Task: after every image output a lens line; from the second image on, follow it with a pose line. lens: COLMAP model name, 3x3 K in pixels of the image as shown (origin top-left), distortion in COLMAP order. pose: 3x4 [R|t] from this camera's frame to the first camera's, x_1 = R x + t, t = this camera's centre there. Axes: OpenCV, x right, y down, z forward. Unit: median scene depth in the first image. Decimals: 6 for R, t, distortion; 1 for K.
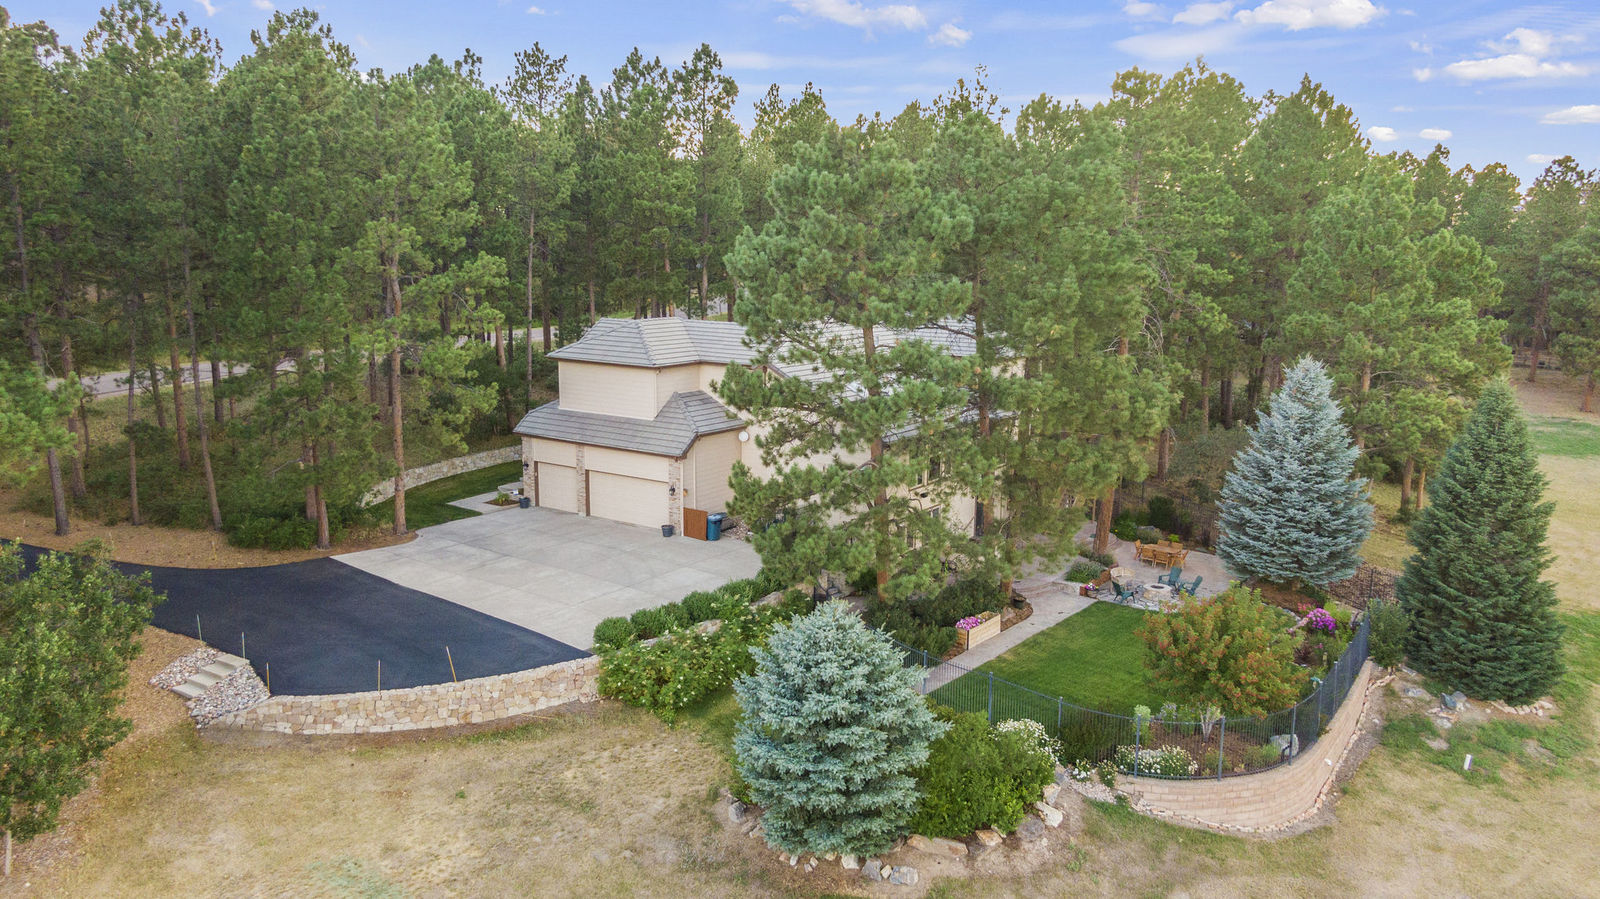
lens RADIAL K [[1076.0, 0, 800.0], [0, 1076.0, 449.5], [0, 0, 1]] dist [0.007183, 0.001383]
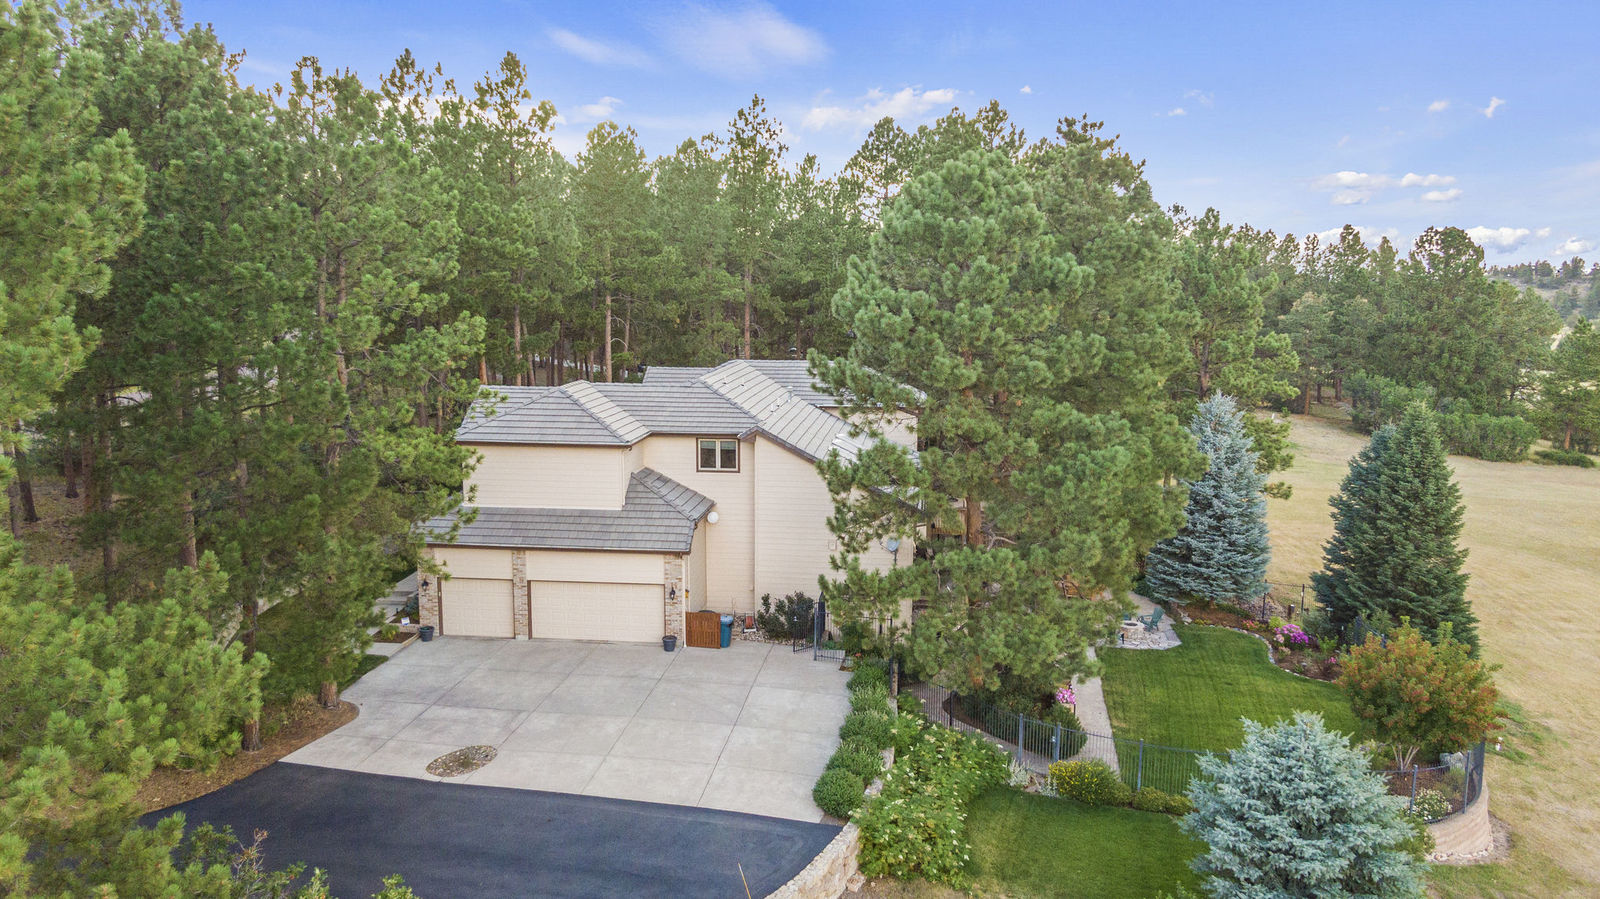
lens RADIAL K [[1100.1, 0, 800.0], [0, 1100.1, 449.5], [0, 0, 1]] dist [0.001809, -0.000994]
pose [[0.894915, -0.075860, 0.439740, -0.395021], [0.088619, 0.996029, -0.008522, -0.056074], [-0.437348, 0.046596, 0.898084, 0.200020]]
